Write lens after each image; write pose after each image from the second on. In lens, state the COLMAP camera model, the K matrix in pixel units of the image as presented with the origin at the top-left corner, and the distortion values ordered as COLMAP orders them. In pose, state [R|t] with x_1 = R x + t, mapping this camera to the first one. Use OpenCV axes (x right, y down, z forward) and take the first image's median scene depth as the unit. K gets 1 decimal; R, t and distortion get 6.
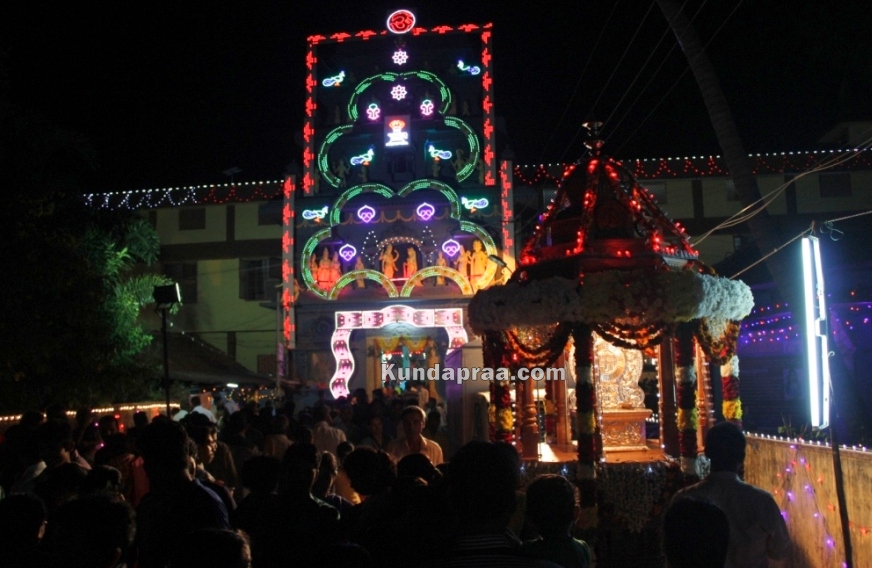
lens RADIAL K [[908.6, 0, 436.0], [0, 908.6, 284.0], [0, 0, 1]] dist [-0.111686, -0.005361]
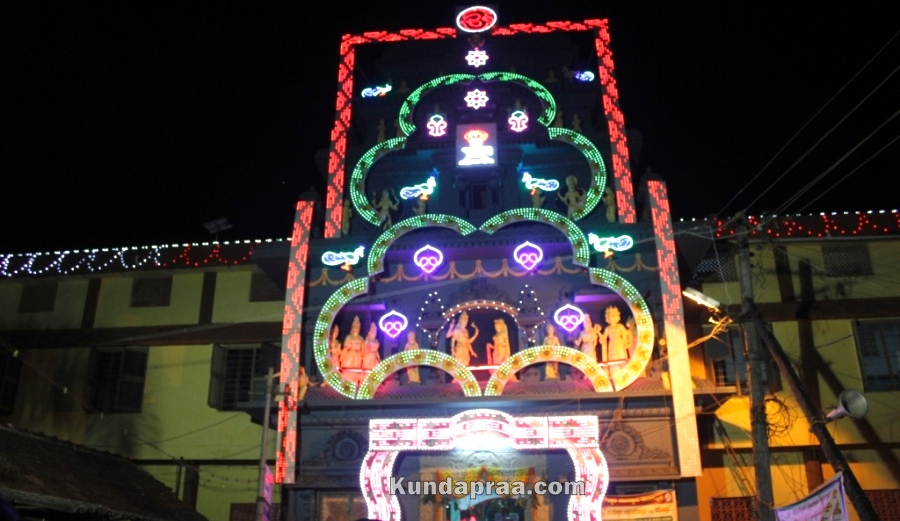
lens RADIAL K [[829.0, 0, 450.0], [0, 829.0, 260.5], [0, 0, 1]] dist [-0.107949, 0.014664]
pose [[0.999188, 0.033034, 0.023076, -0.072398], [-0.025872, 0.964967, -0.261094, 0.064975], [-0.030892, 0.260285, 0.965037, 0.452281]]
